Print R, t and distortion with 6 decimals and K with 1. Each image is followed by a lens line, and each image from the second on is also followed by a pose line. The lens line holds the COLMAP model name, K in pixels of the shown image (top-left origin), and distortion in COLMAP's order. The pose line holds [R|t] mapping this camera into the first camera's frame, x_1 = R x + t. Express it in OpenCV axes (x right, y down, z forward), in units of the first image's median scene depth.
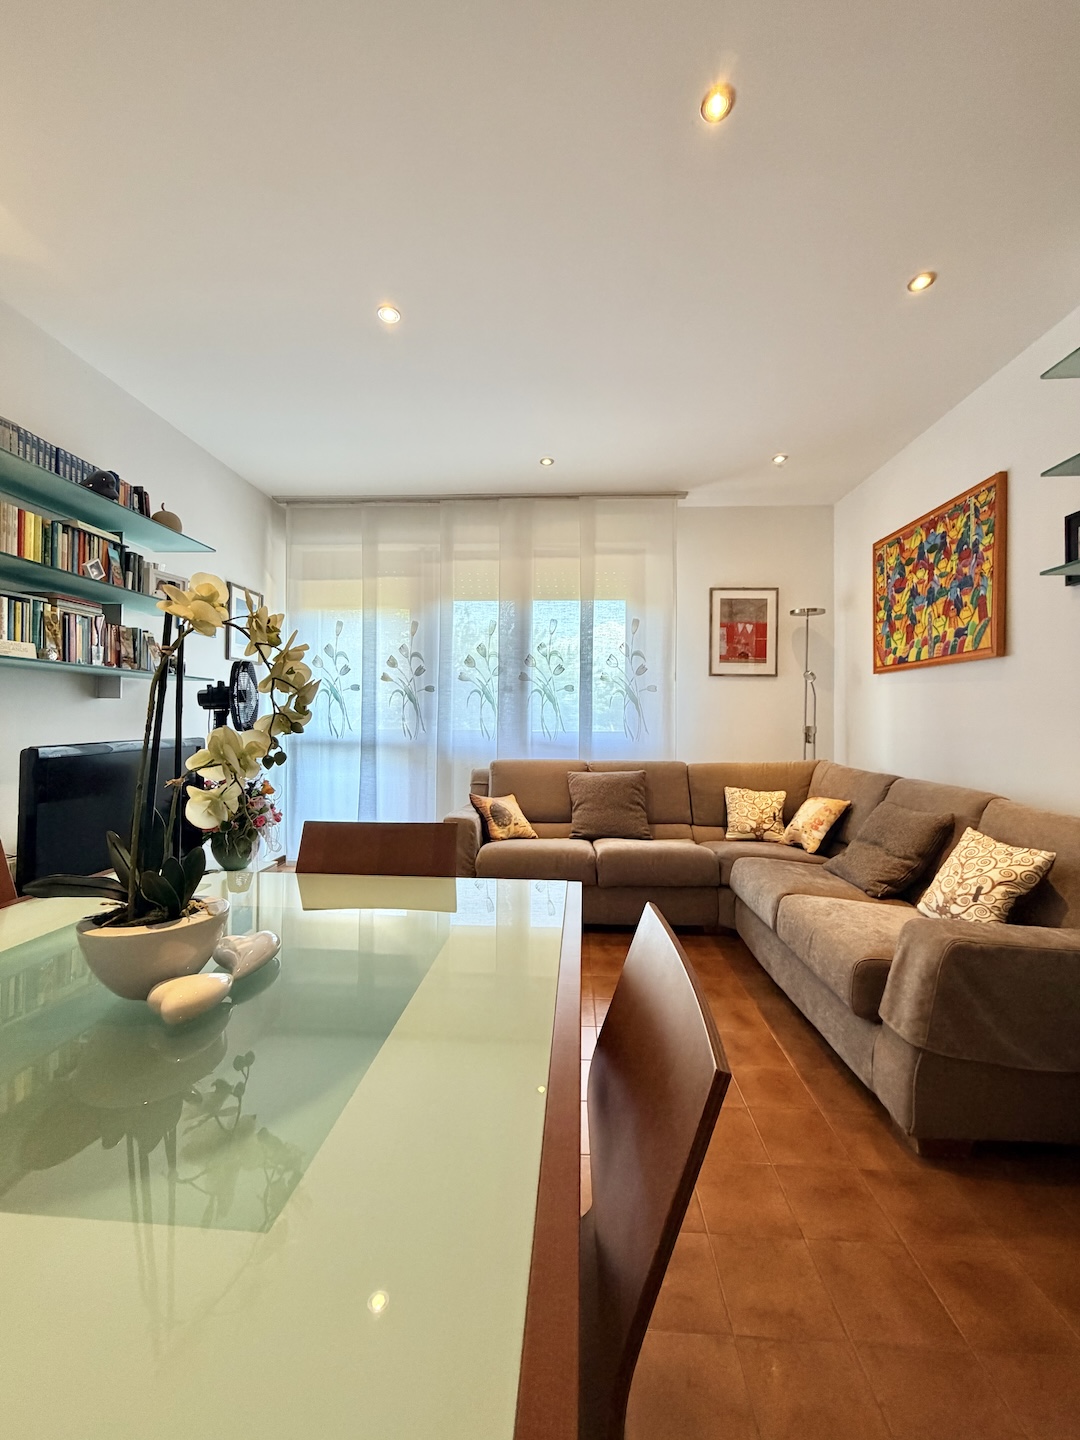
lens RADIAL K [[571.3, 0, 540.1], [0, 571.3, 714.8], [0, 0, 1]] dist [-0.002802, -0.000316]
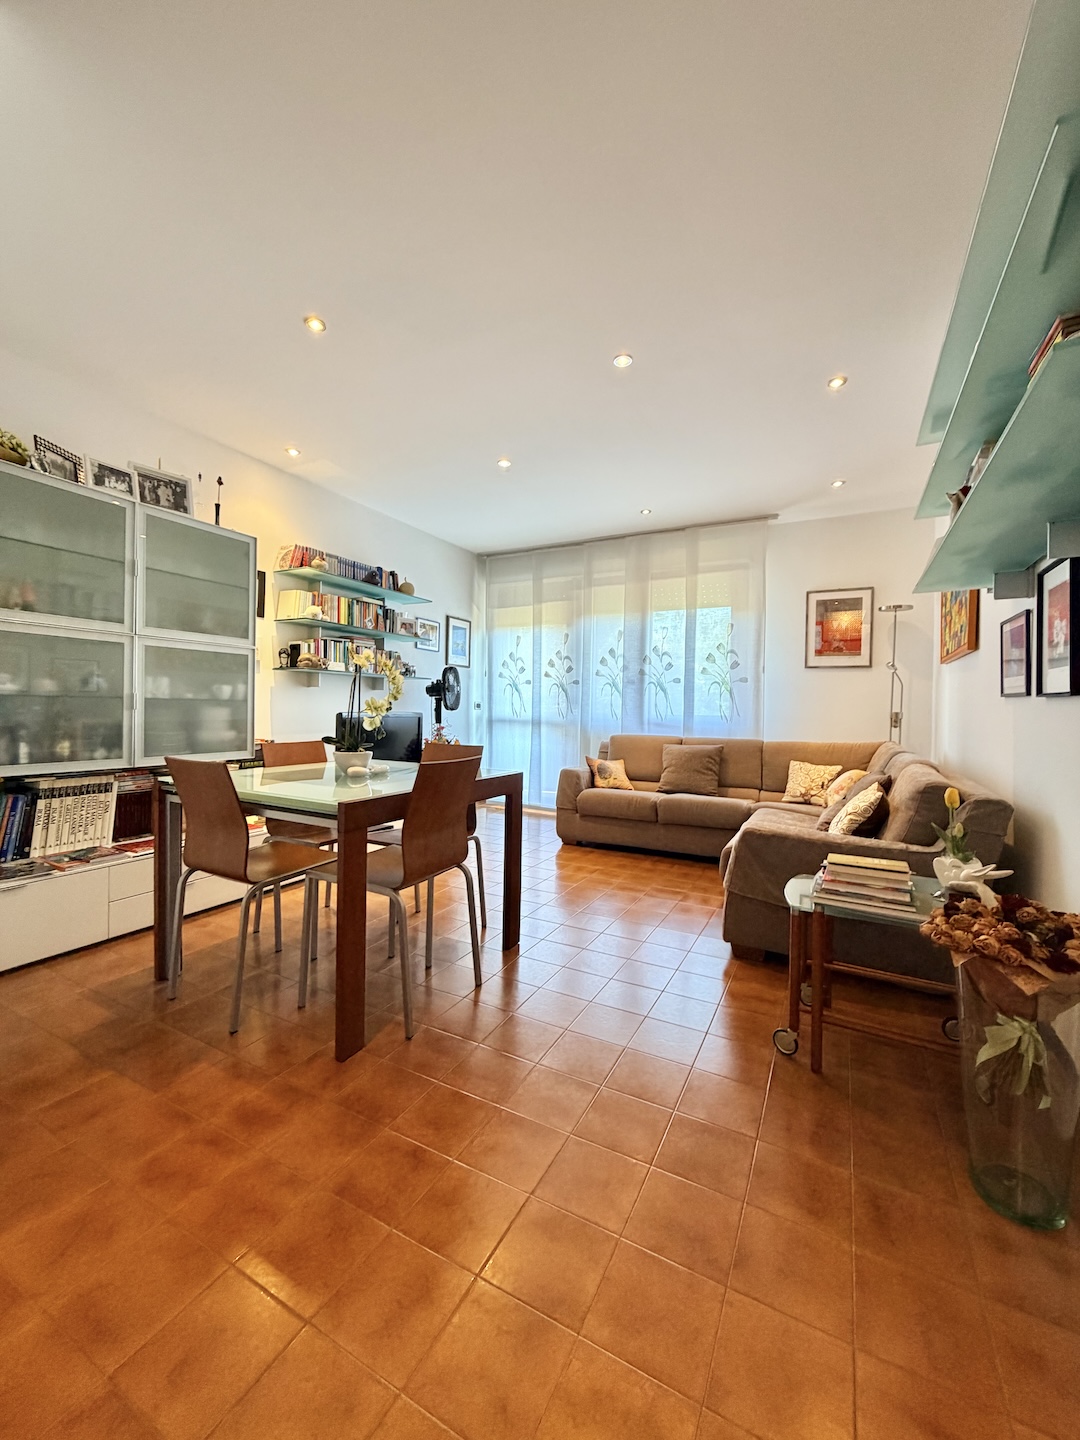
lens RADIAL K [[571.3, 0, 539.7], [0, 571.3, 716.5], [0, 0, 1]] dist [-0.002802, -0.000316]
pose [[0.906716, 0.013217, -0.421534, 0.311806], [-0.005770, 0.999804, 0.018937, 0.011414], [0.421702, -0.014739, 0.906615, -0.284841]]
